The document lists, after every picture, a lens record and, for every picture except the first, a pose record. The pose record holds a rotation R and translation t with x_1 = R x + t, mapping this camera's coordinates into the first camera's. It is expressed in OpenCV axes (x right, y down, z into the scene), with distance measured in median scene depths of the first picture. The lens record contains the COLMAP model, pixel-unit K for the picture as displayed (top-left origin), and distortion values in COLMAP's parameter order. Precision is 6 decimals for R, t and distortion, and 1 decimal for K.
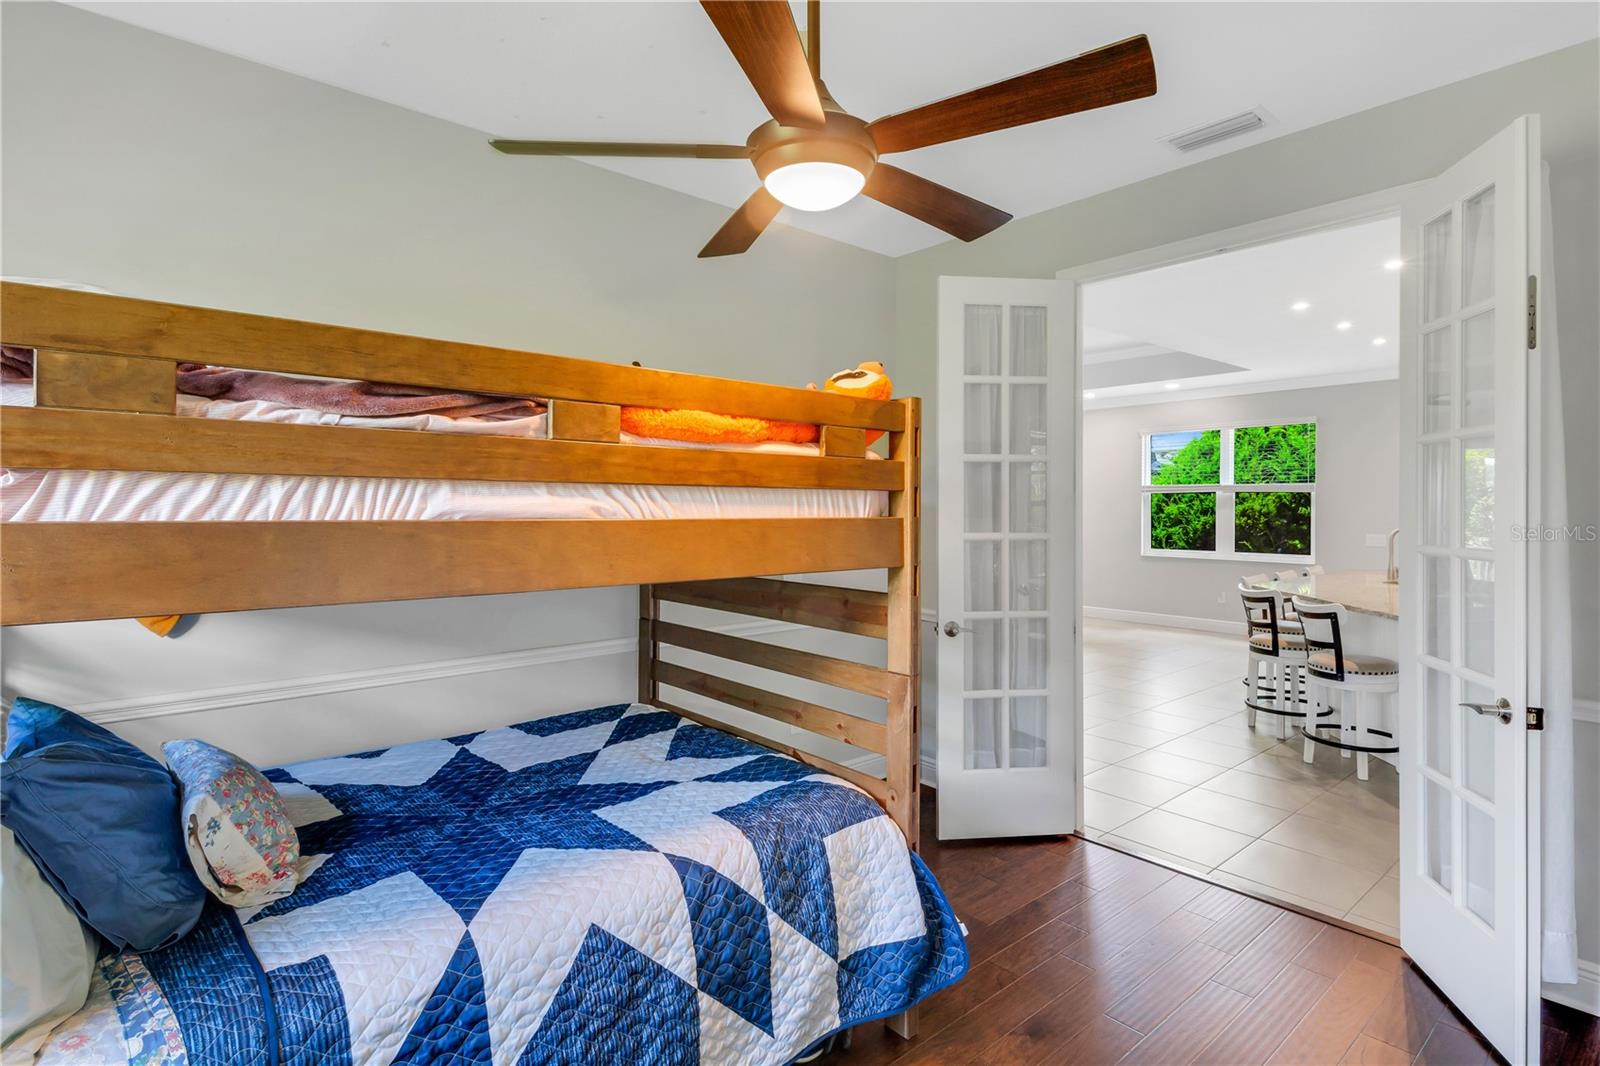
lens RADIAL K [[800.8, 0, 800.7], [0, 800.8, 506.6], [0, 0, 1]] dist [0.015984, -0.004946]
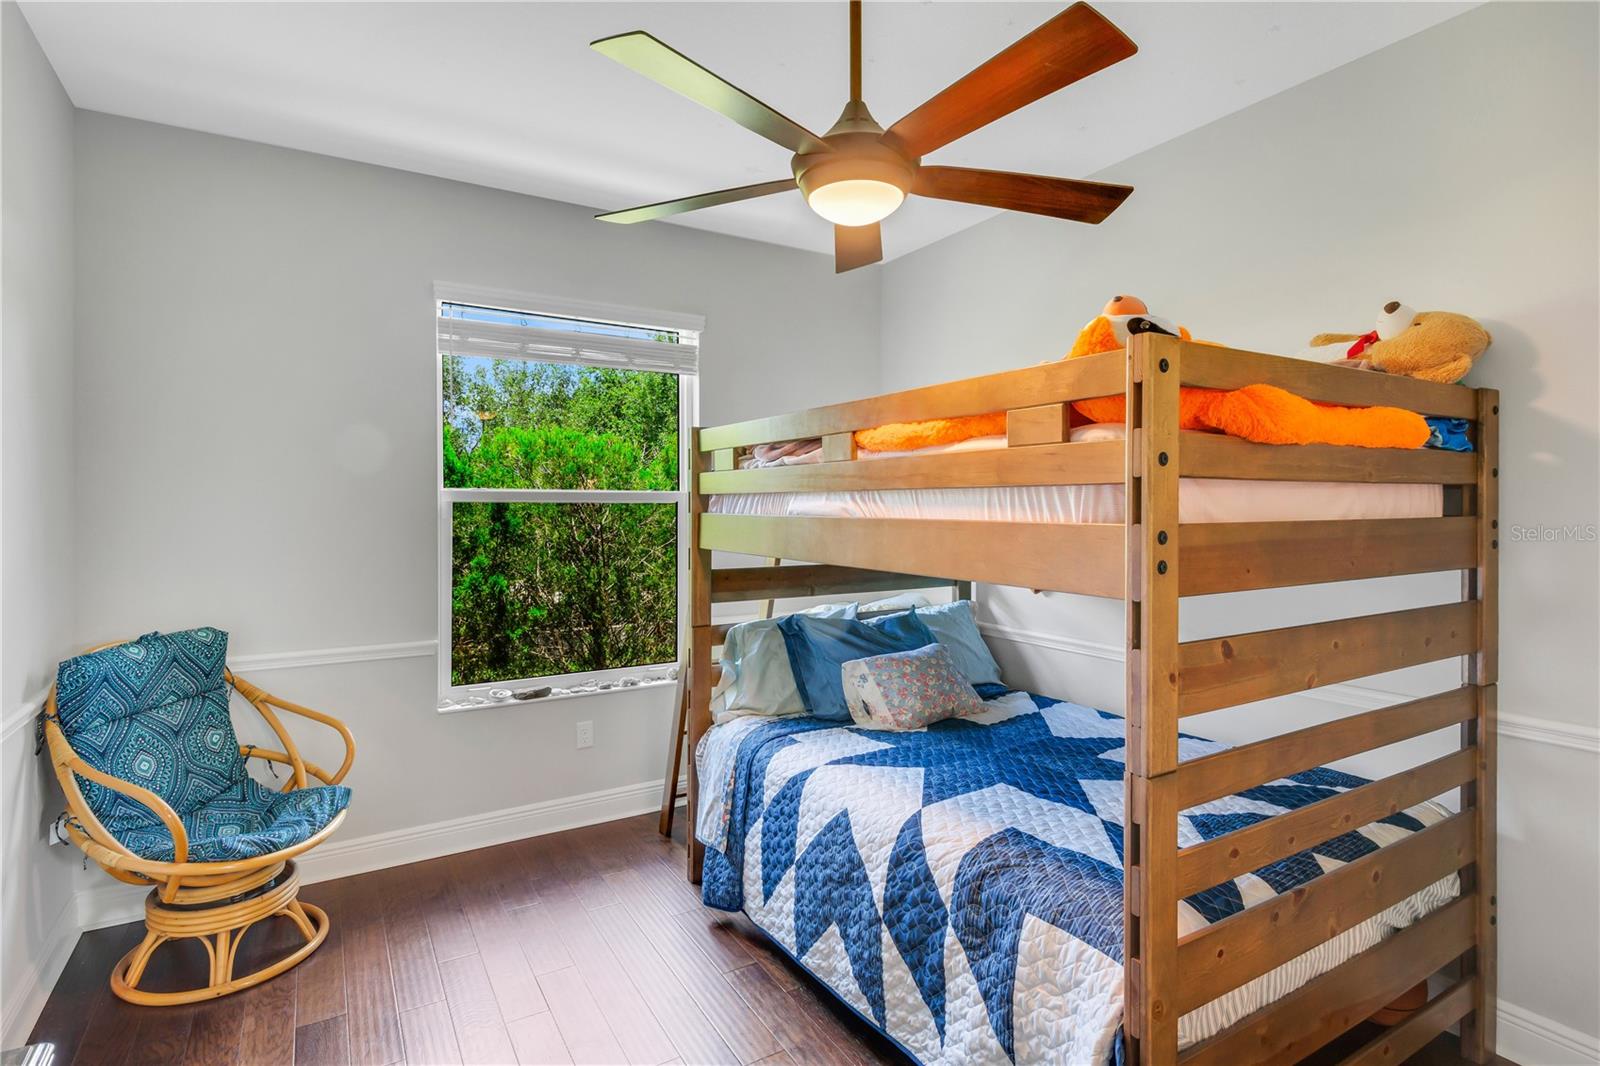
lens RADIAL K [[800.8, 0, 802.3], [0, 800.8, 519.9], [0, 0, 1]] dist [0.015984, -0.004946]
pose [[-0.178975, 0.012659, -0.983772, 0.969972], [-0.004336, 0.999897, 0.013656, 0.002040], [0.983844, 0.006710, -0.178902, 1.022238]]
